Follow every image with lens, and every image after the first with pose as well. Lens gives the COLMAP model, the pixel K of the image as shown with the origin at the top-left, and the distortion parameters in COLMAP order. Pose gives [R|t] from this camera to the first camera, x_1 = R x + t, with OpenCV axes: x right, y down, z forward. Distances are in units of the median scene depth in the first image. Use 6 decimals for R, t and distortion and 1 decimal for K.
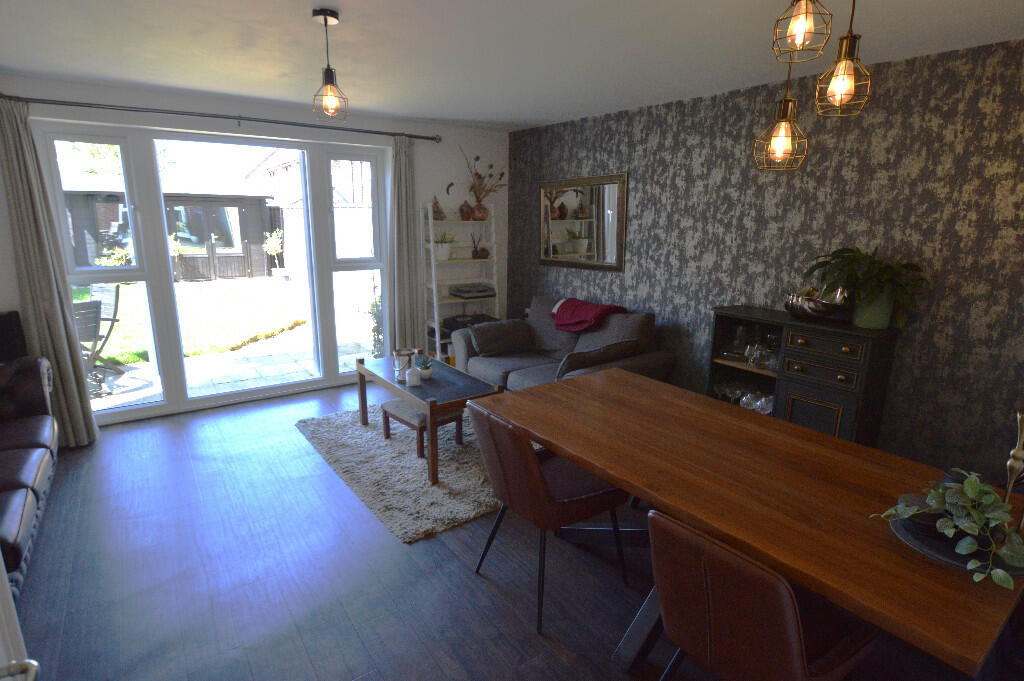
lens RADIAL K [[531.9, 0, 515.1], [0, 531.9, 344.0], [0, 0, 1]] dist [-0.027670, 0.006203]
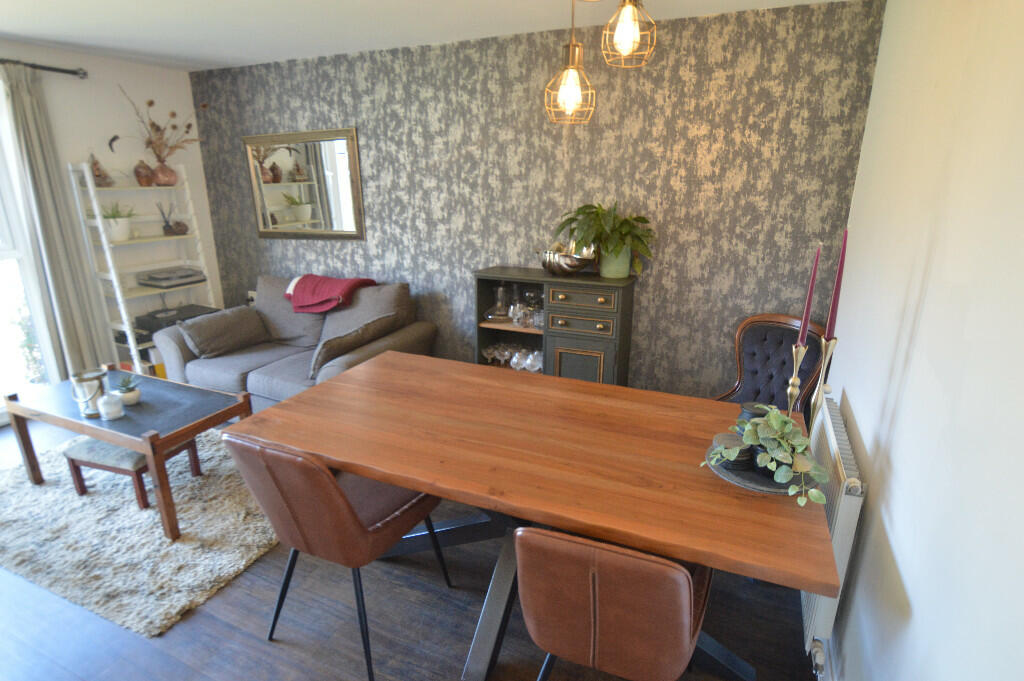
lens RADIAL K [[531.9, 0, 515.1], [0, 531.9, 344.0], [0, 0, 1]] dist [-0.027670, 0.006203]
pose [[0.864869, -0.158237, 0.476405, -0.037718], [0.125498, 0.987040, 0.100012, -0.022137], [-0.486057, -0.026709, 0.873519, 0.095759]]
